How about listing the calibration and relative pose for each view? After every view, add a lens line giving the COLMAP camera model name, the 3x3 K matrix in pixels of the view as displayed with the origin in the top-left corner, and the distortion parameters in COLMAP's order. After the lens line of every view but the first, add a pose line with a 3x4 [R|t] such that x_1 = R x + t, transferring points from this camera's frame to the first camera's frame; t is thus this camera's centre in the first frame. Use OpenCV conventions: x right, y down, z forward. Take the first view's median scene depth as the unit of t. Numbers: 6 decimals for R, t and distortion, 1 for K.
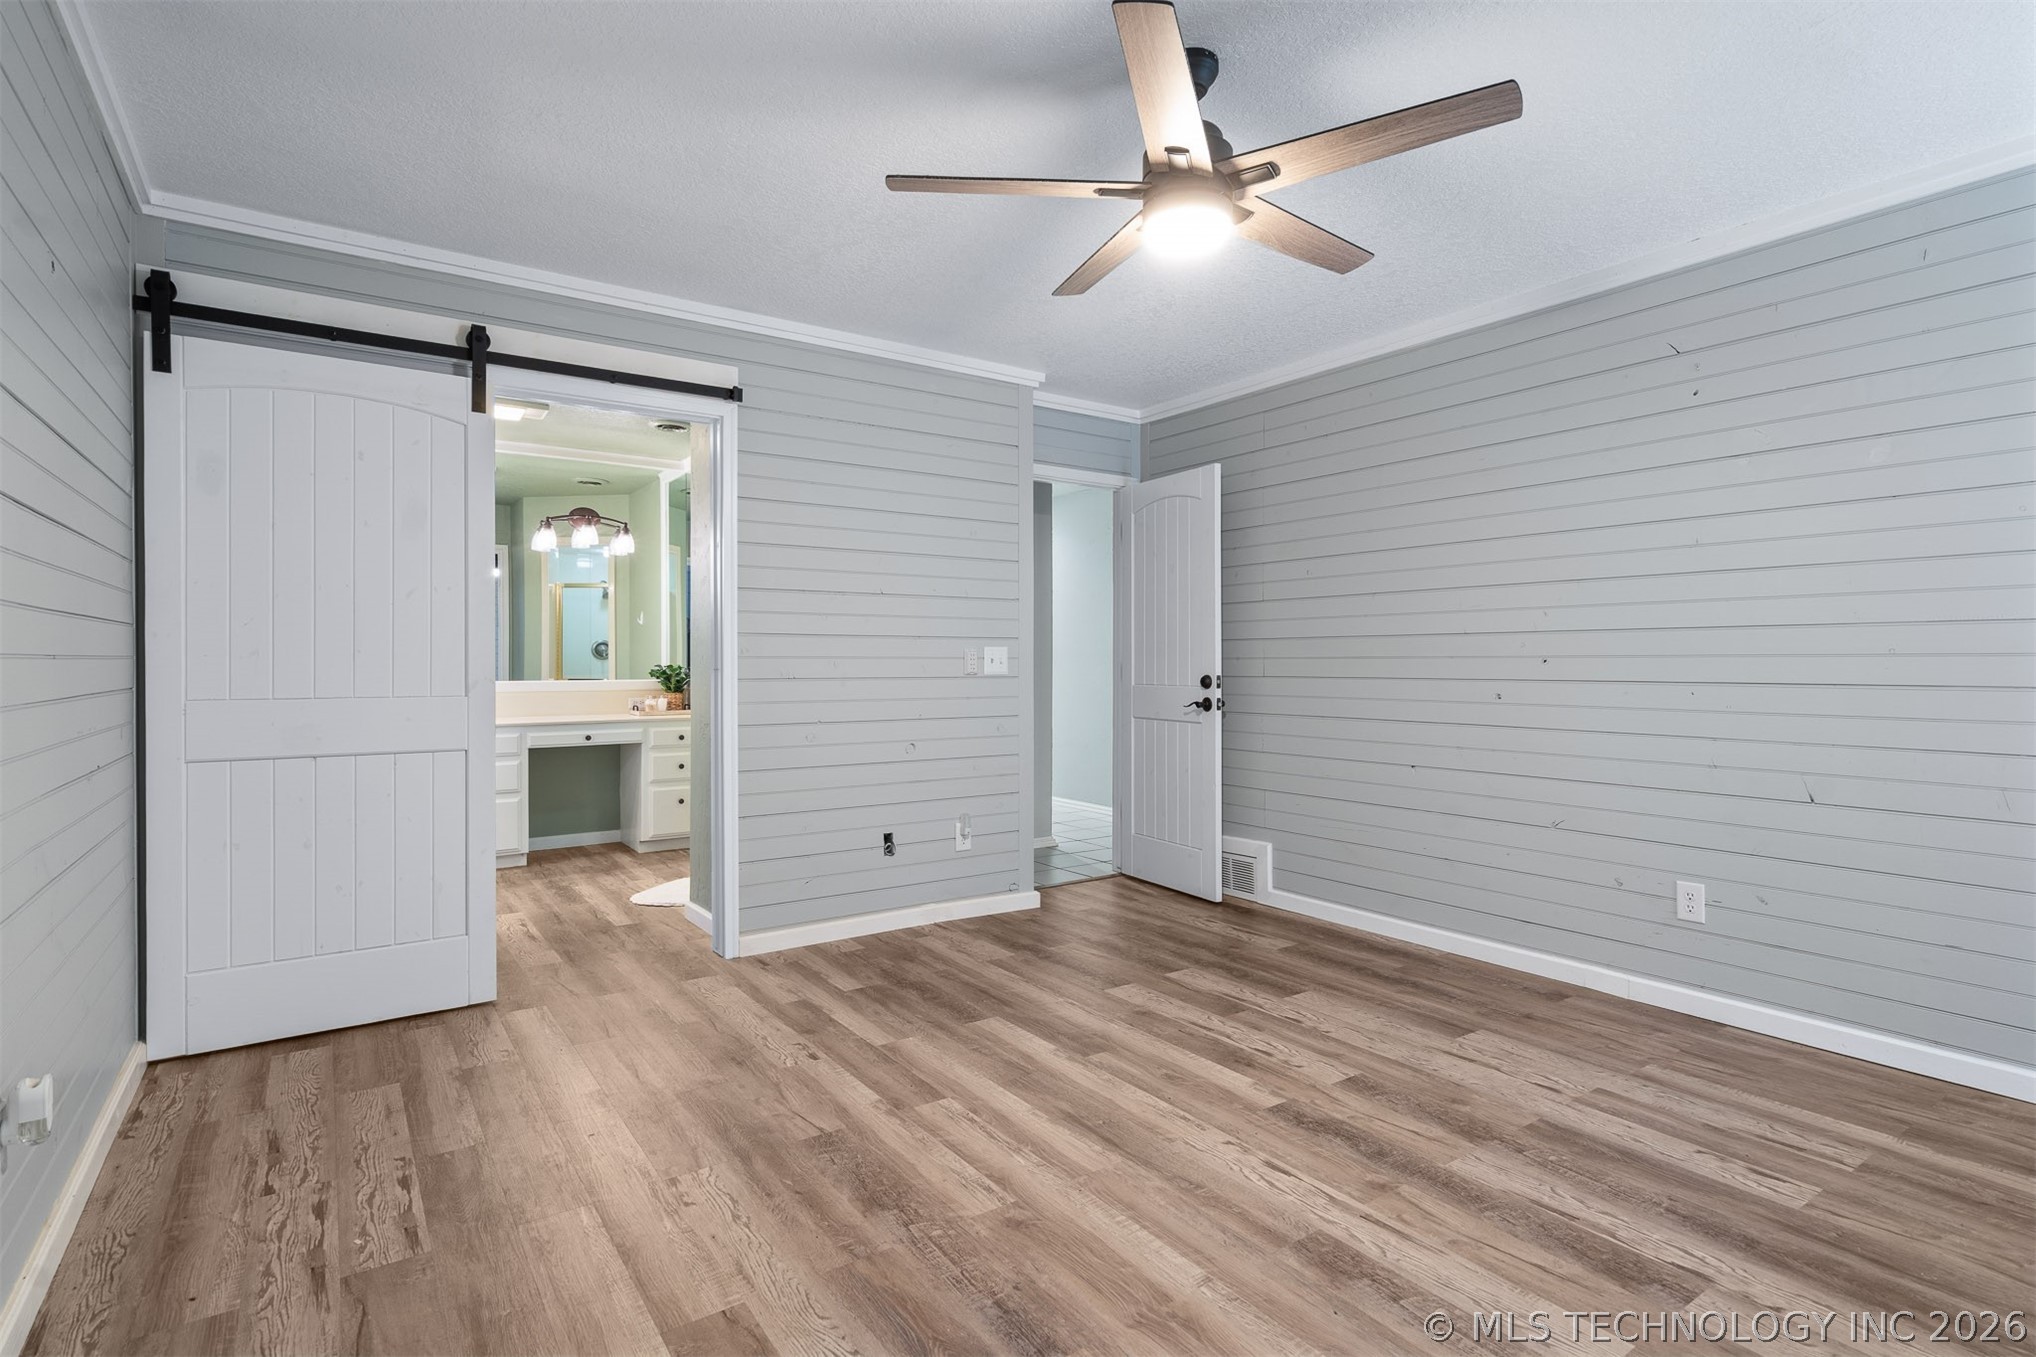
lens RADIAL K [[999.8, 0, 1018.0], [0, 999.8, 678.5], [0, 0, 1]] dist [0.001359, 0.000719]
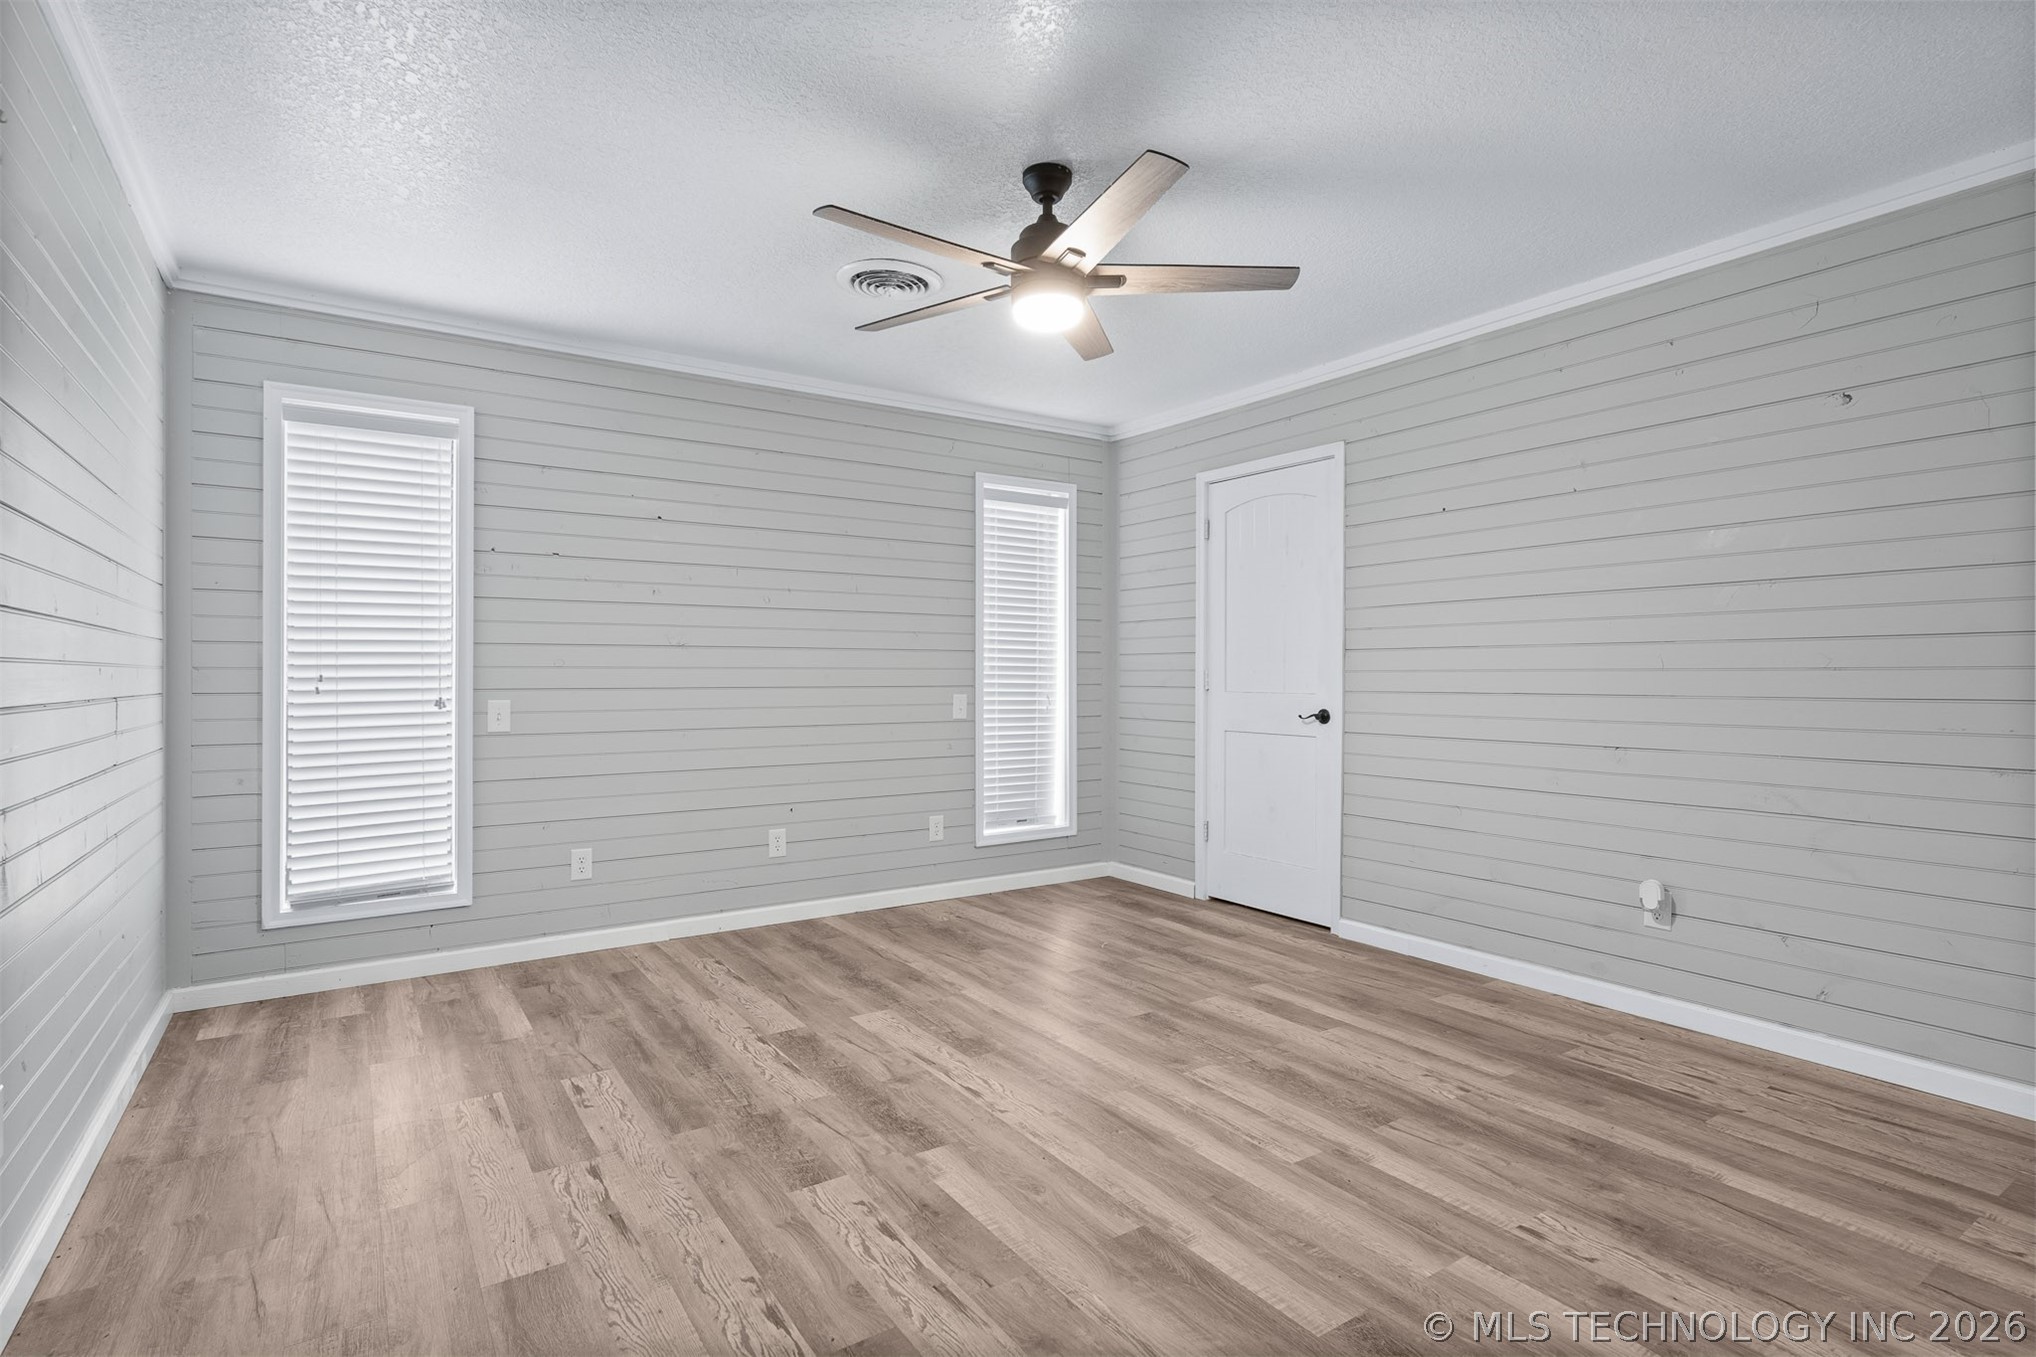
lens RADIAL K [[999.8, 0, 1018.0], [0, 999.8, 678.5], [0, 0, 1]] dist [0.001359, 0.000719]
pose [[-0.999926, 0.000174, 0.012187, 0.173490], [0.000392, 0.999839, 0.017923, -0.027663], [-0.012182, 0.017926, -0.999765, 1.999953]]
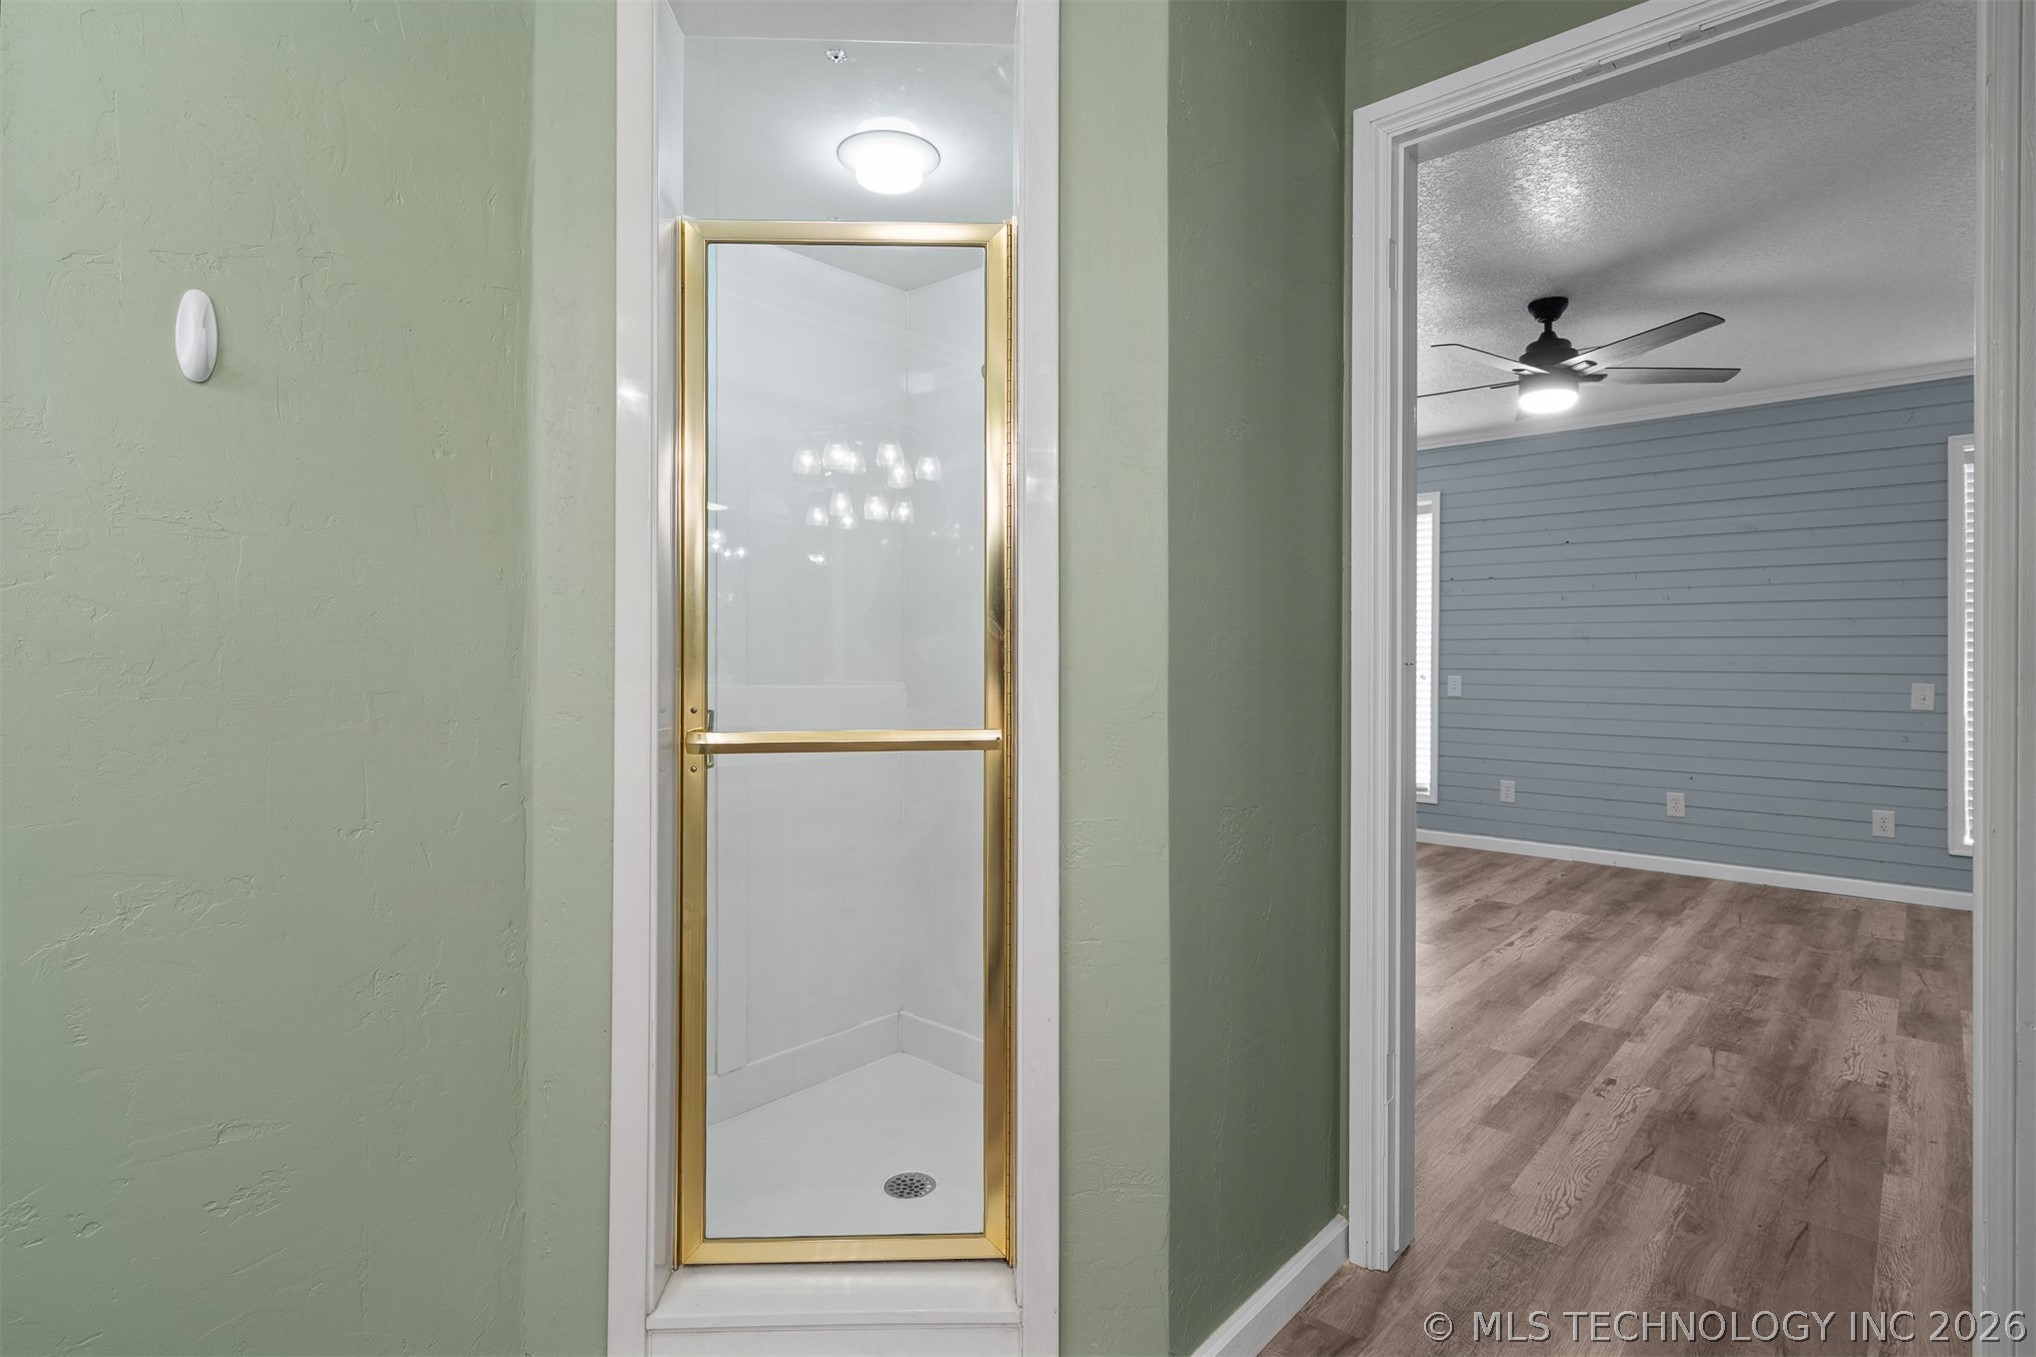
lens RADIAL K [[1009.1, 0, 986.3], [0, 1009.1, 655.1], [0, 0, 1]] dist [0.000908, -0.000180]
pose [[-0.208685, 0.000628, 0.977983, -1.179346], [0.008997, 0.999959, 0.001278, -0.029837], [-0.977942, 0.009066, -0.208682, 2.071172]]
